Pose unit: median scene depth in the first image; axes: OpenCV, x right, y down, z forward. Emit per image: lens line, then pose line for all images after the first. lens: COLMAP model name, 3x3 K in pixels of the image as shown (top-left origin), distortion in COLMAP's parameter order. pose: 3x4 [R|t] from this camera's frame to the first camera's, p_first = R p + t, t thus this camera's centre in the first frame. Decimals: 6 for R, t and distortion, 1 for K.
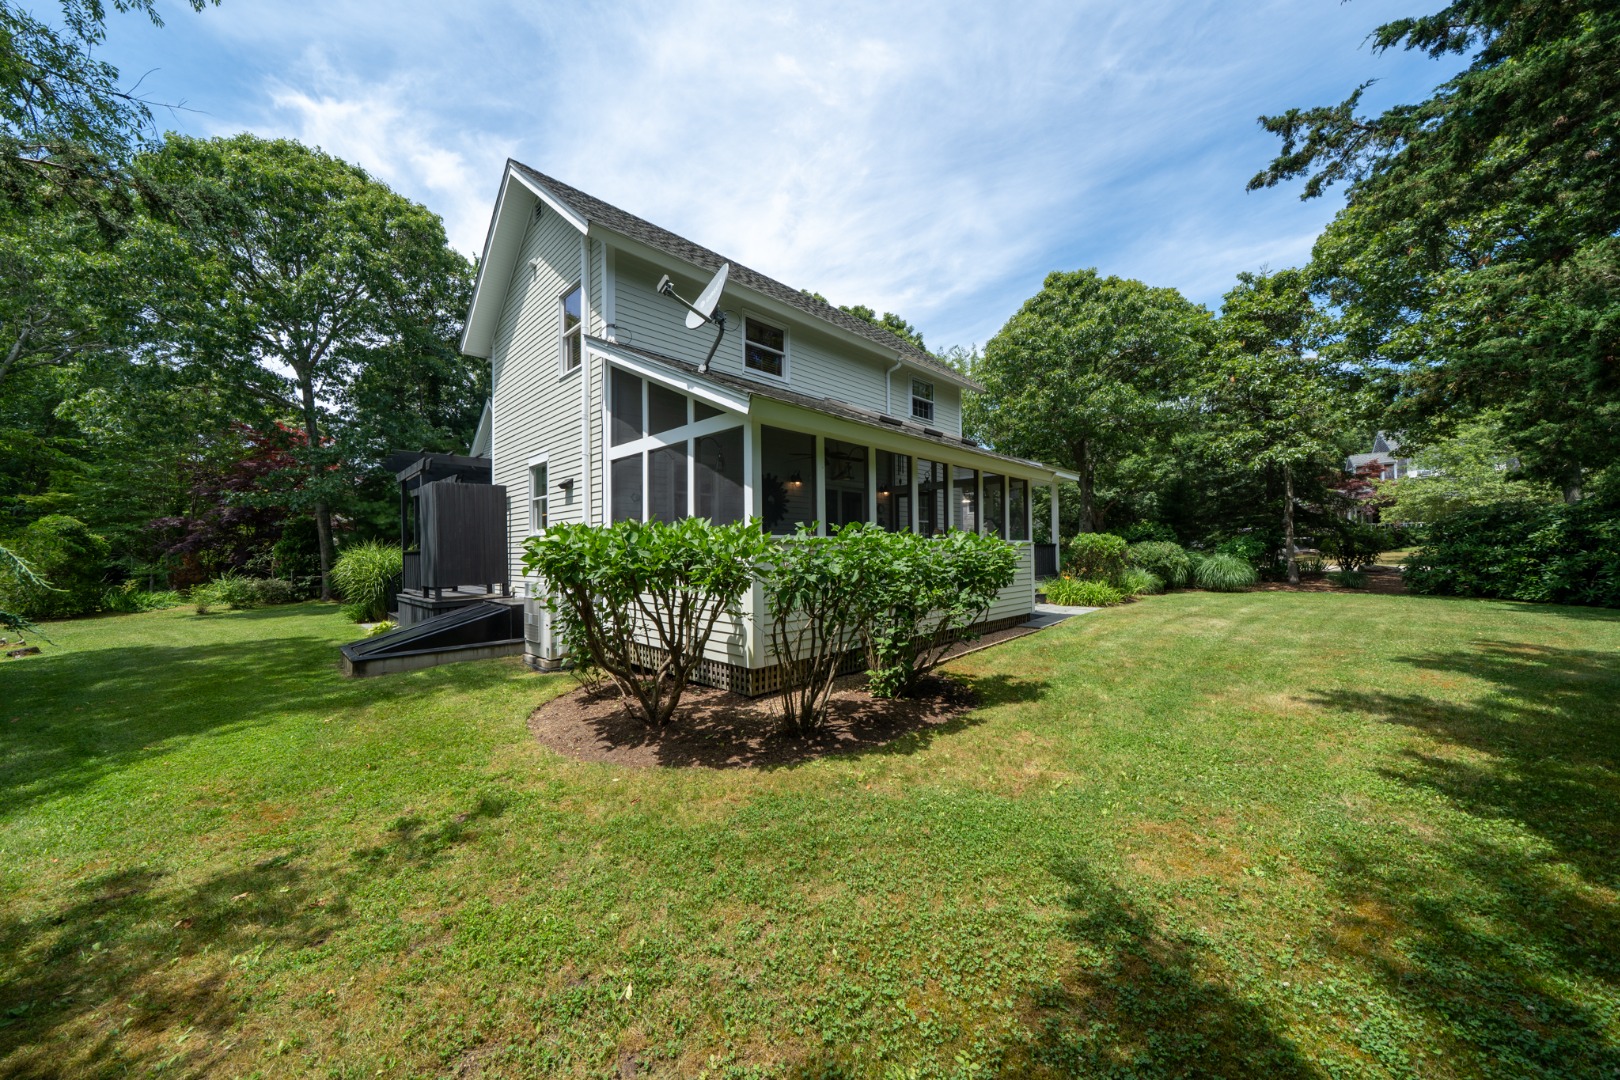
lens RADIAL K [[535.9, 0, 753.6], [0, 535.9, 528.0], [0, 0, 1]] dist [-0.001808, -0.000057]
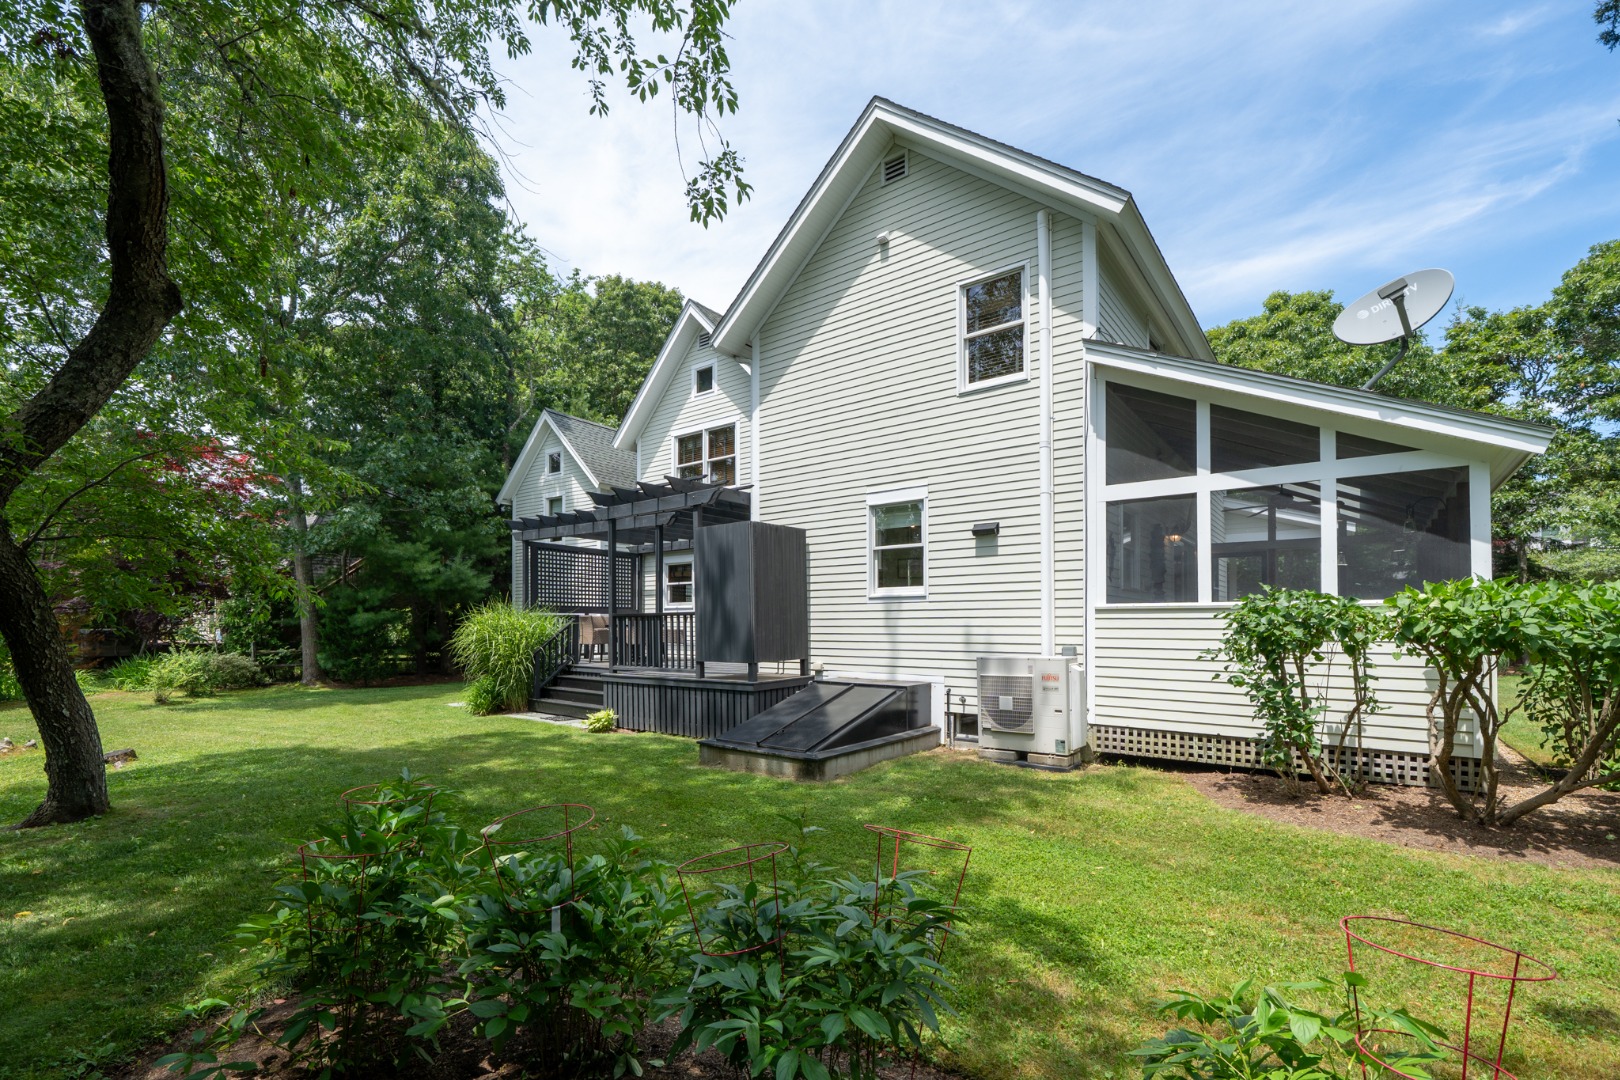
lens RADIAL K [[690.2, 0, 784.4], [0, 690.2, 601.0], [0, 0, 1]] dist [-0.002741, -0.000189]
pose [[0.991825, 0.013886, 0.126850, -0.562663], [-0.015436, 0.999818, 0.011242, 0.009911], [-0.126671, -0.013108, 0.991858, 0.035913]]
